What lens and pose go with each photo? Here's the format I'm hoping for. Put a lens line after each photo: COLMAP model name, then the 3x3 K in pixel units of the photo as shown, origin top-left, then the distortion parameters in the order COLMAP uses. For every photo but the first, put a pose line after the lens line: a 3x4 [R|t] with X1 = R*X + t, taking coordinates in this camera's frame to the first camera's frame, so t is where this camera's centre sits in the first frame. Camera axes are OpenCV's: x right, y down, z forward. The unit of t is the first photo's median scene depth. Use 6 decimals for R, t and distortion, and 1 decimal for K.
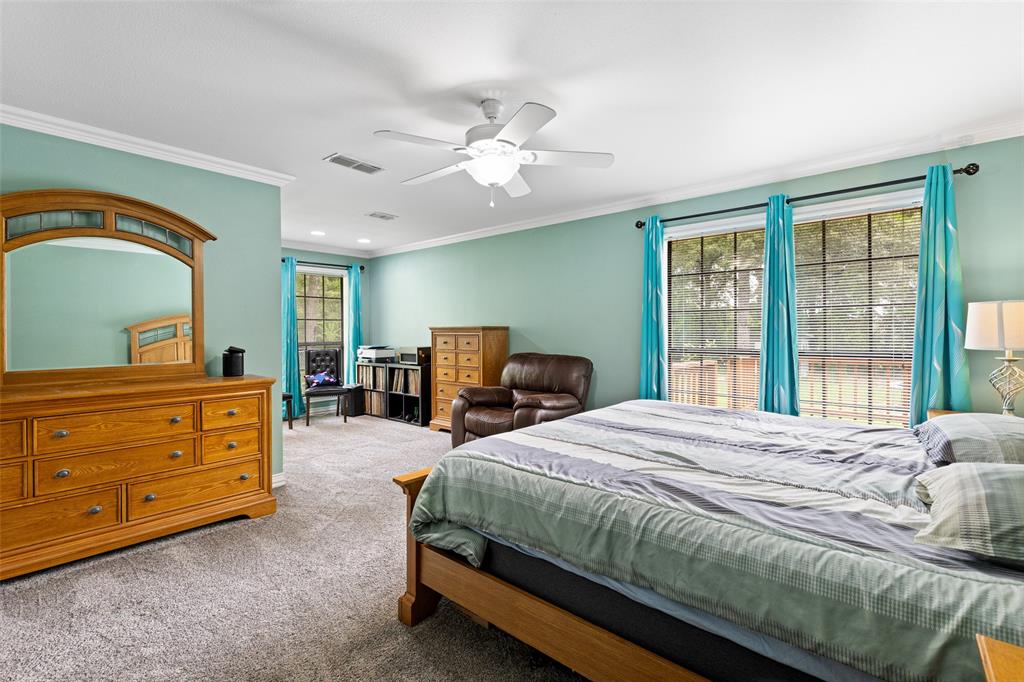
lens RADIAL K [[460.3, 0, 514.1], [0, 460.3, 333.9], [0, 0, 1]] dist [0.000695, -0.001242]
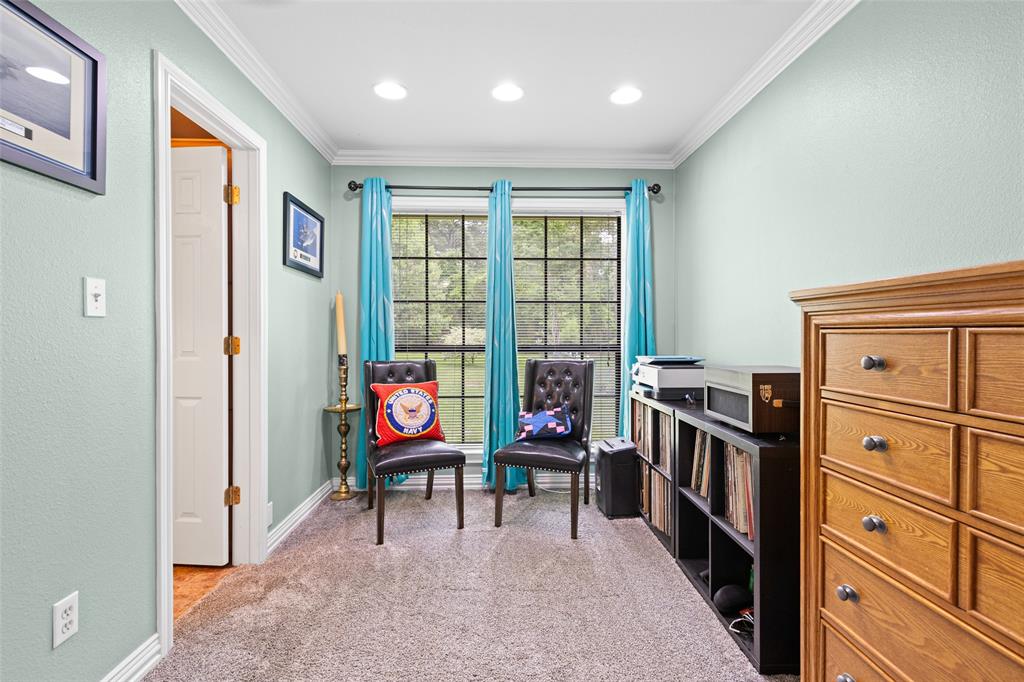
lens RADIAL K [[460.3, 0, 509.6], [0, 460.3, 337.0], [0, 0, 1]] dist [0.000695, -0.001242]
pose [[0.675131, 0.011880, -0.737602, -0.095240], [-0.012312, 0.999913, 0.004836, 0.007385], [0.737595, 0.005816, 0.675218, 0.644486]]
